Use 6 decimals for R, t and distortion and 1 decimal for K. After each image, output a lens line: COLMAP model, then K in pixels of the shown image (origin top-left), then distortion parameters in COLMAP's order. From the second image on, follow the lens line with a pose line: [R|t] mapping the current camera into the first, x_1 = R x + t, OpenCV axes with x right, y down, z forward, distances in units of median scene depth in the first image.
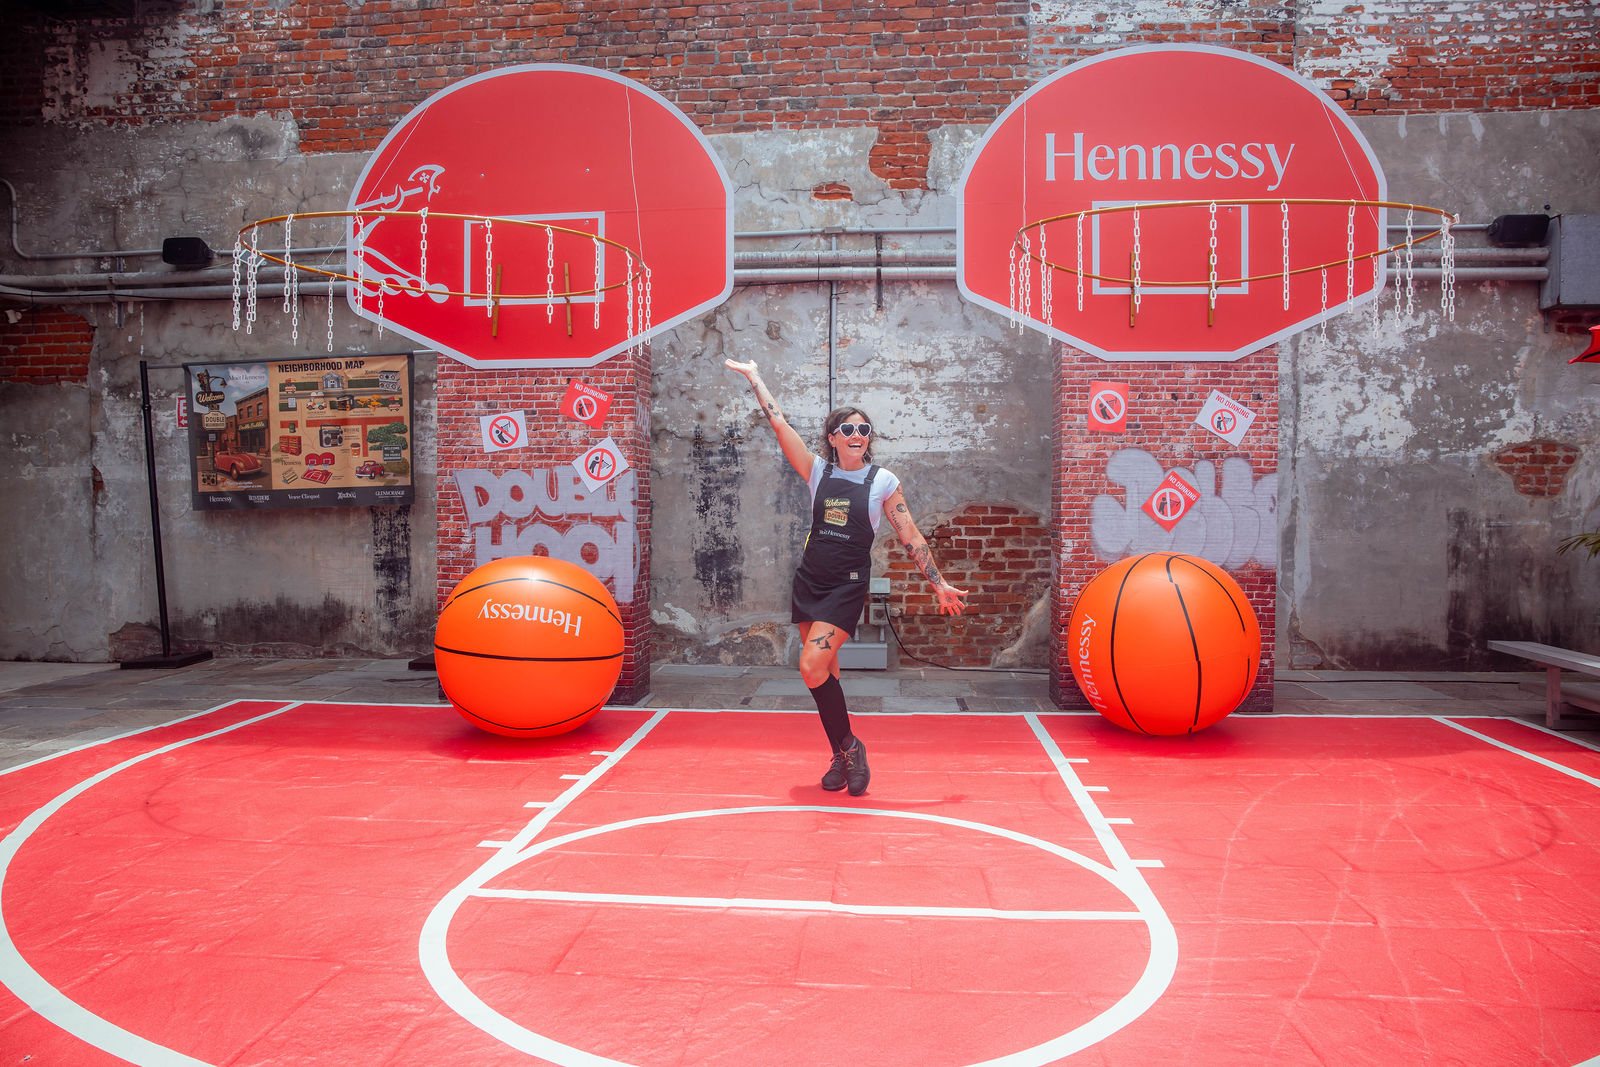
lens RADIAL K [[1087.0, 0, 800.8], [0, 1087.0, 526.9], [0, 0, 1]] dist [-0.115243, 0.096017]
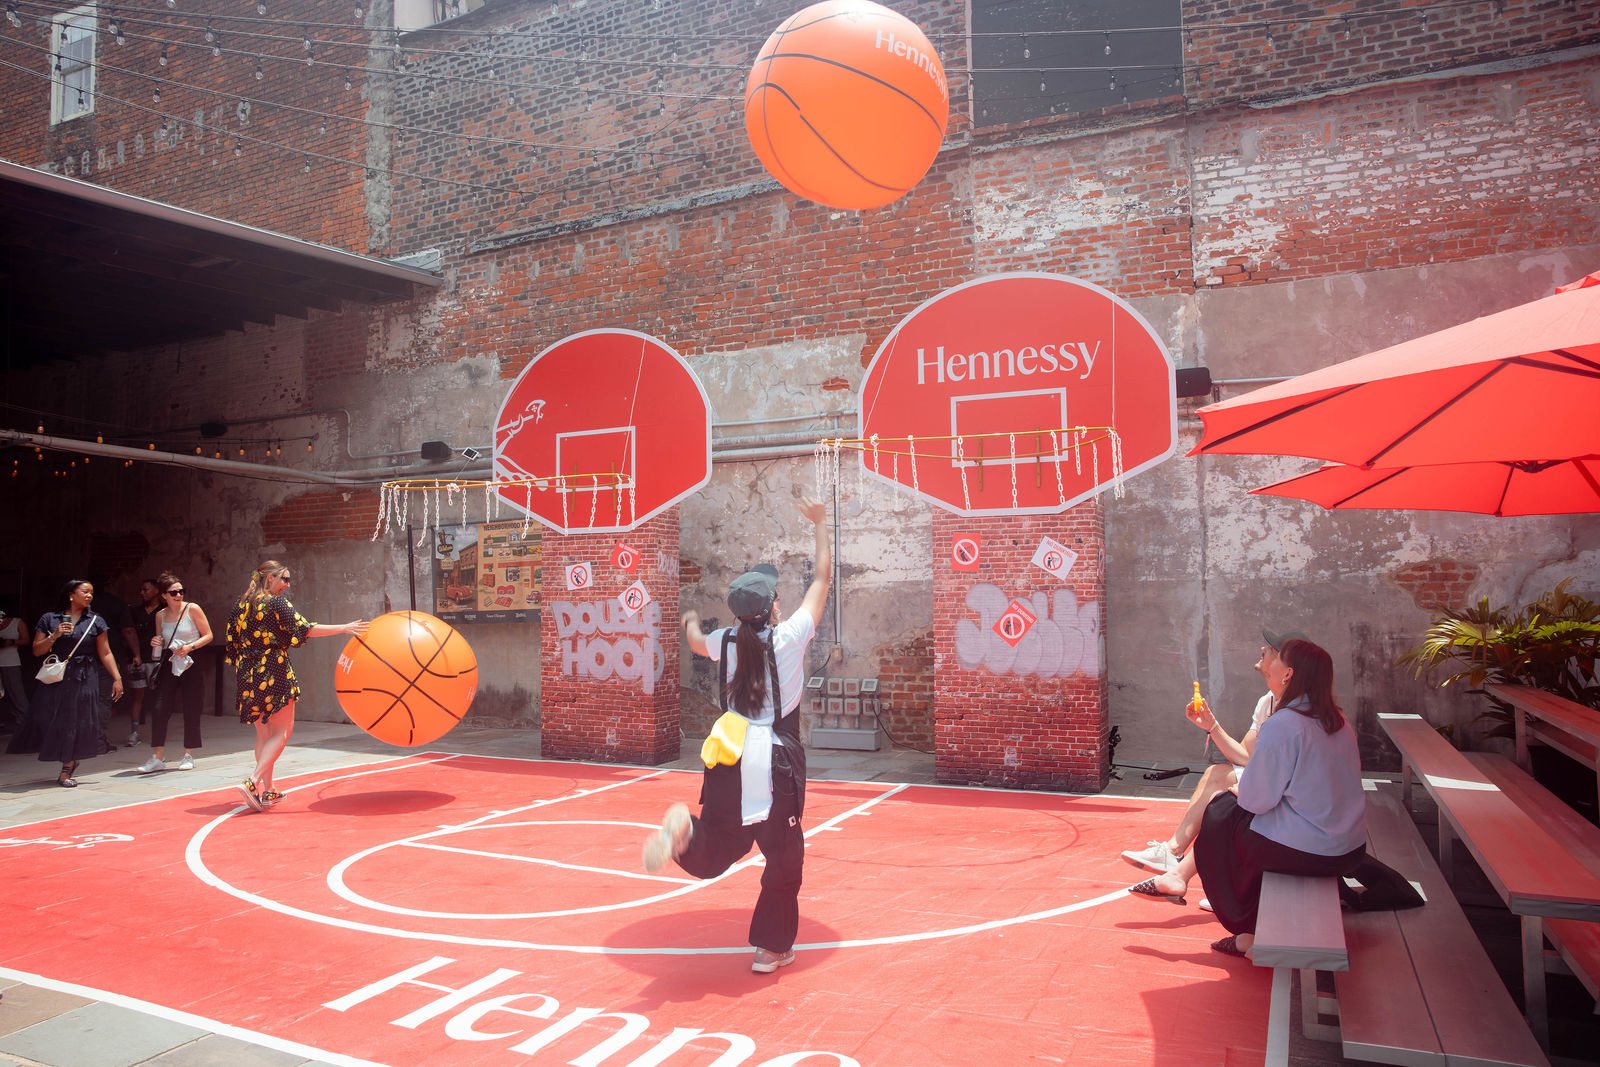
lens RADIAL K [[1087.0, 0, 800.8], [0, 1087.0, 526.9], [0, 0, 1]] dist [-0.115243, 0.096017]
pose [[0.938951, -0.031921, -0.342567, 0.454127], [0.003066, 0.996423, -0.084445, -0.025345], [0.344037, 0.078239, 0.935691, -0.255271]]
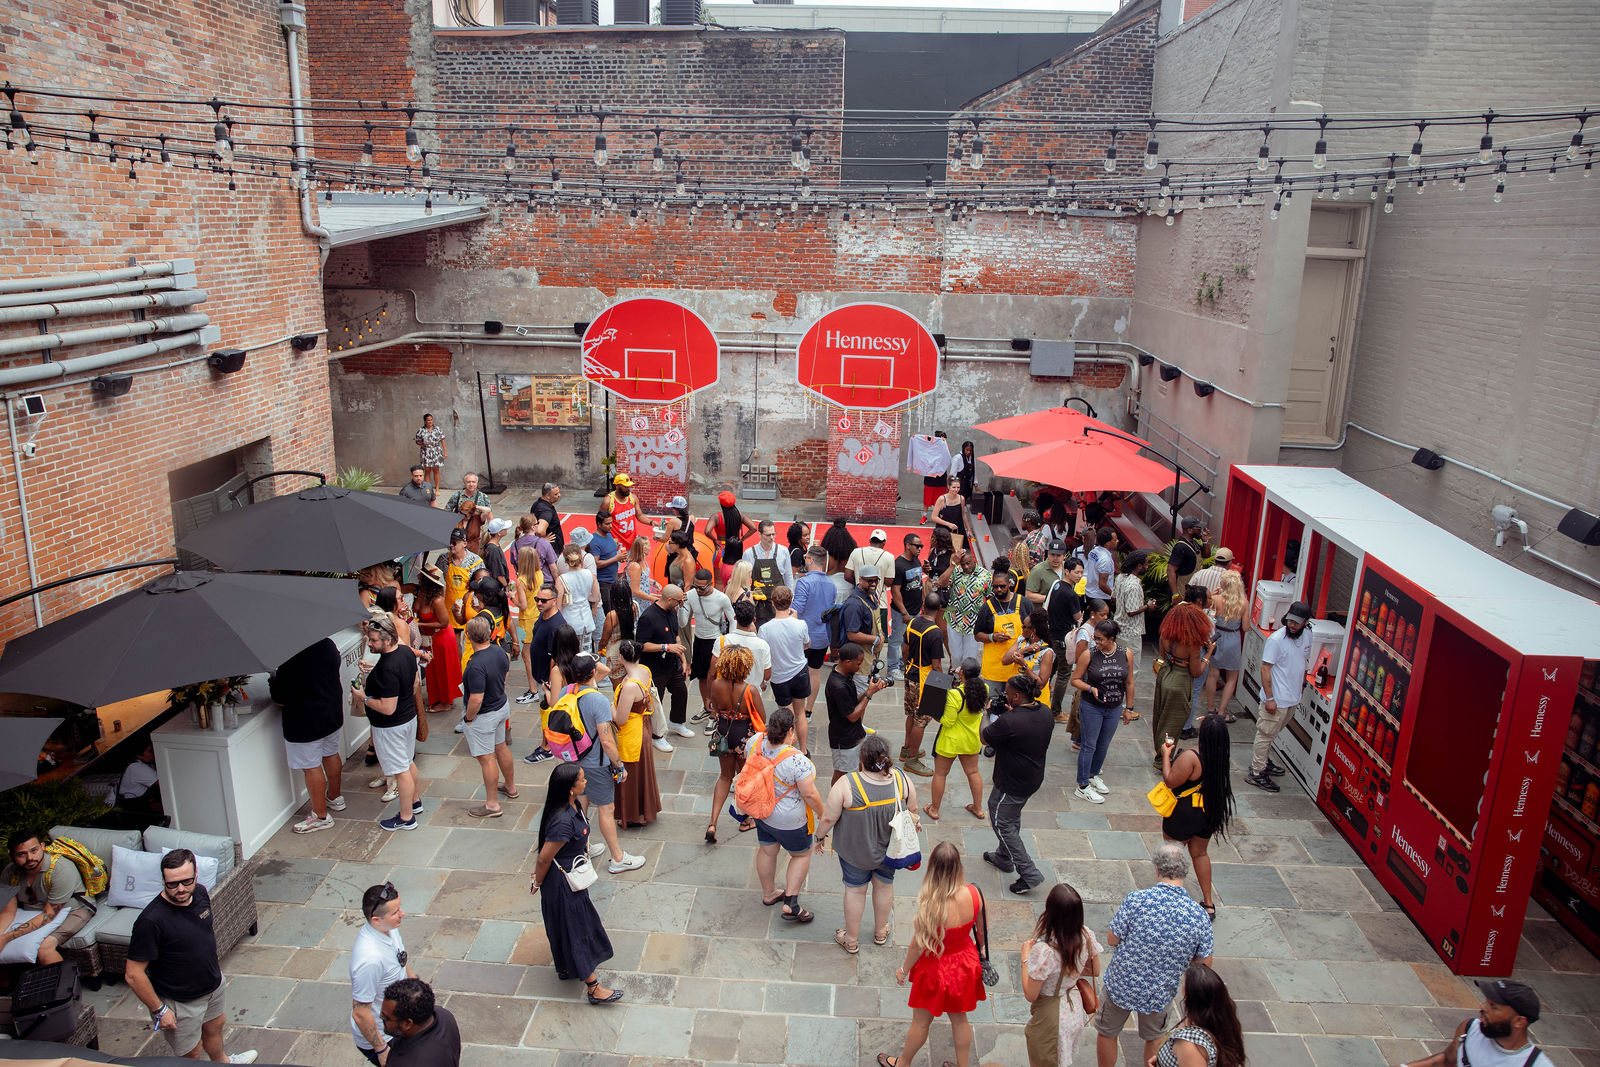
lens RADIAL K [[1087.0, 0, 800.8], [0, 1087.0, 526.9], [0, 0, 1]] dist [-0.115243, 0.096017]
pose [[0.999450, 0.019132, 0.027103, 0.072114], [-0.025186, 0.969308, 0.244558, -0.470271], [-0.021592, -0.245106, 0.969256, -1.649198]]
